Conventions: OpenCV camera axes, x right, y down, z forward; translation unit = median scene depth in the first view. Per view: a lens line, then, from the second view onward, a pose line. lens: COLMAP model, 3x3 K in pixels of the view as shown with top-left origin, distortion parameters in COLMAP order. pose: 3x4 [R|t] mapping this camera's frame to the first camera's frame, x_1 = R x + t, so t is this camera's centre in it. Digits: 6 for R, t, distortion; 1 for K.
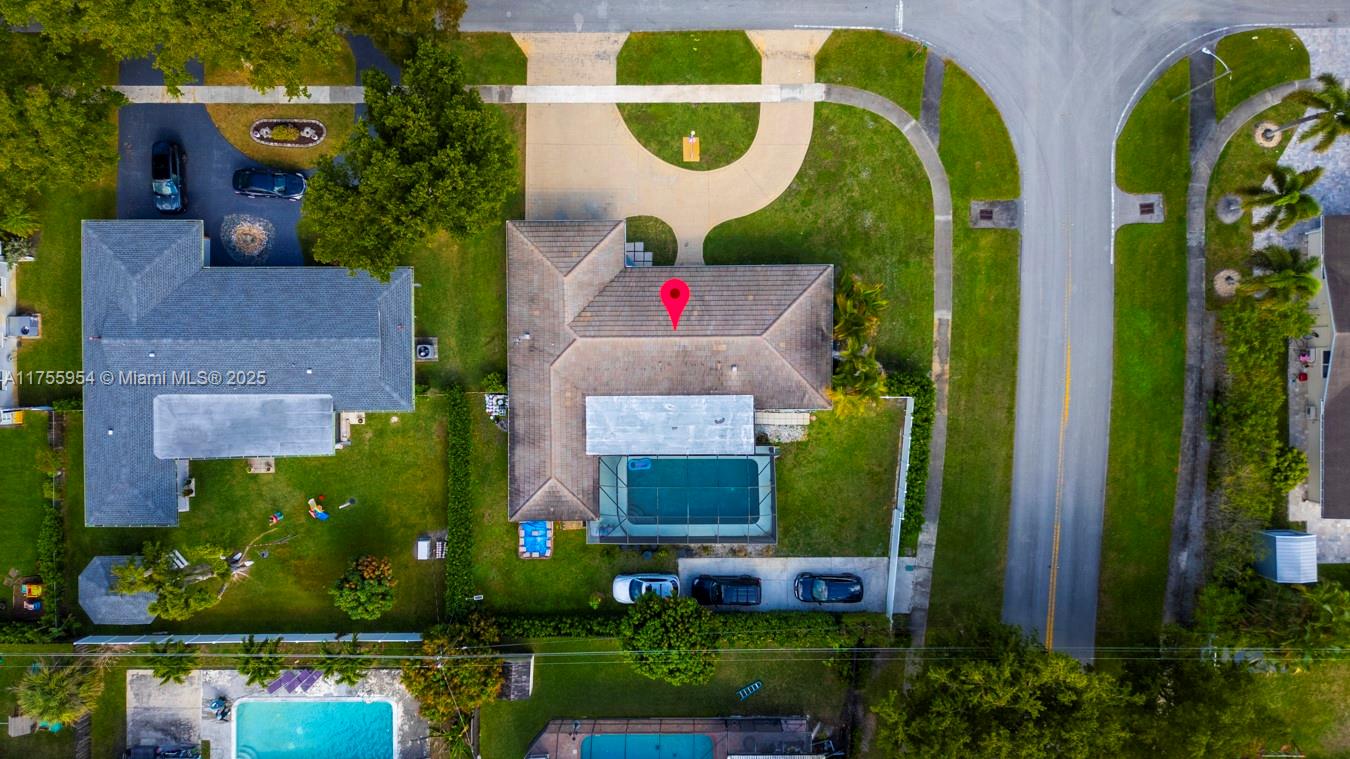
lens RADIAL K [[936.7, 0, 675.4], [0, 936.7, 389.9], [0, 0, 1]] dist [0.061525, -0.066449]
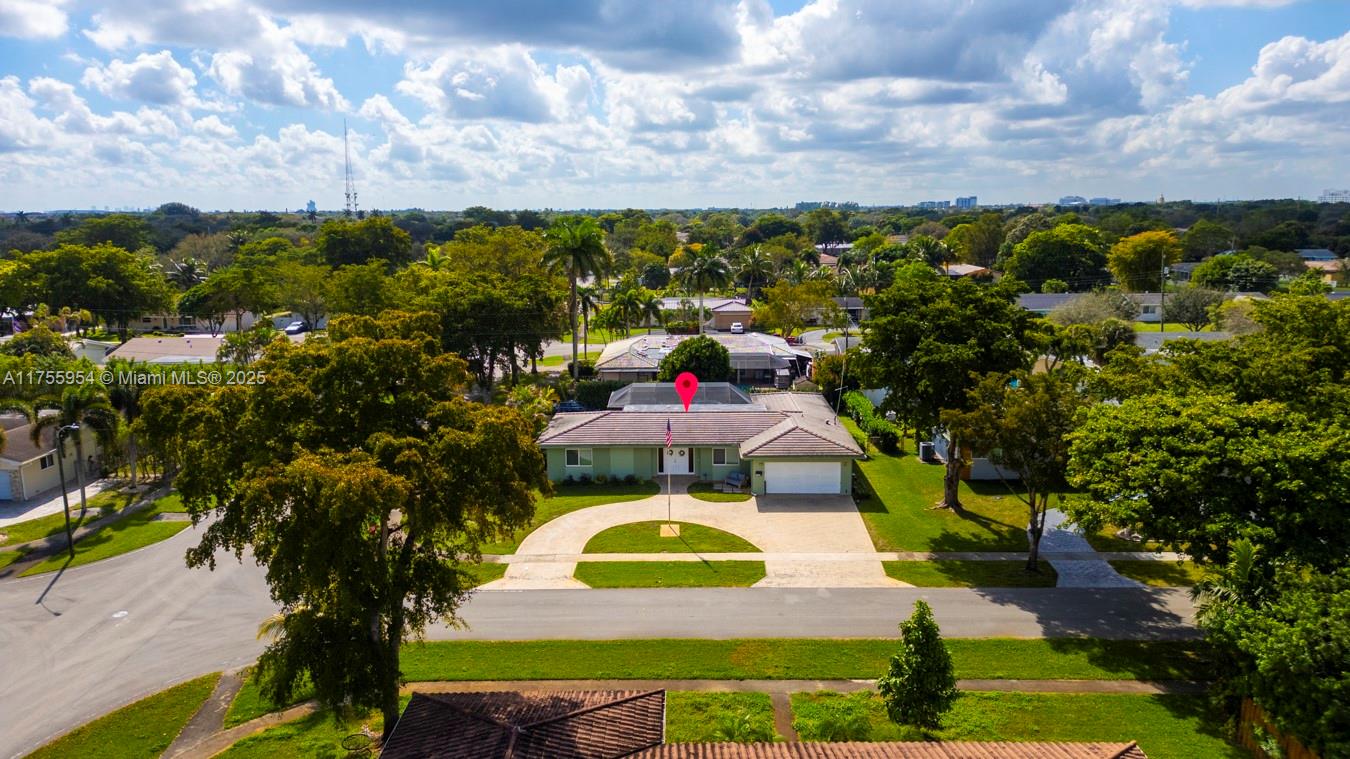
lens RADIAL K [[951.9, 0, 675.0], [0, 951.9, 379.5], [0, 0, 1]] dist [0.158491, -0.232054]
pose [[-0.999762, 0.006233, 0.020883, -0.006911], [0.019381, -0.183955, 0.982744, -1.089297], [0.009967, 0.982915, 0.183791, 0.720700]]
